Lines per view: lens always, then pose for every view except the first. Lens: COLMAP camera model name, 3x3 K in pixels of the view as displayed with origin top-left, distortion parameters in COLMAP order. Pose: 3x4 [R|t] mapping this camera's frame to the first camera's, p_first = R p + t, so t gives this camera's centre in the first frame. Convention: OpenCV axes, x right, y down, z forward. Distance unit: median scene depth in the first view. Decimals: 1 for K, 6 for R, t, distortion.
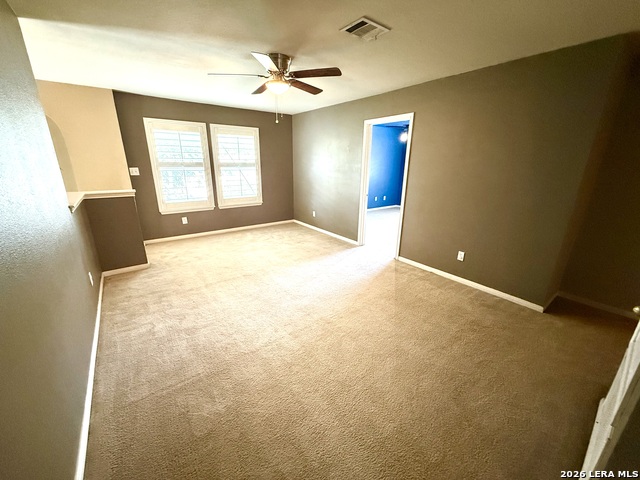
lens RADIAL K [[254.7, 0, 320.0], [0, 254.7, 240.0], [0, 0, 1]] dist [-0.001015, 0.000234]
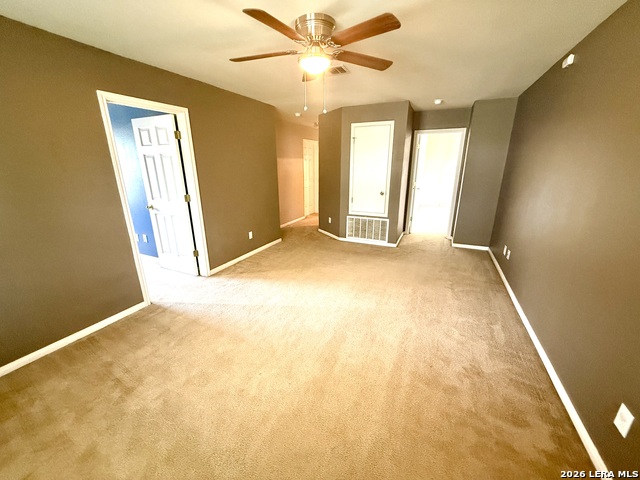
lens RADIAL K [[254.7, 0, 320.0], [0, 254.7, 240.0], [0, 0, 1]] dist [-0.001015, 0.000234]
pose [[-0.483811, -0.256432, 0.836761, -0.660507], [0.253557, 0.874032, 0.414459, -0.335801], [-0.837637, 0.412686, -0.357847, 1.080875]]
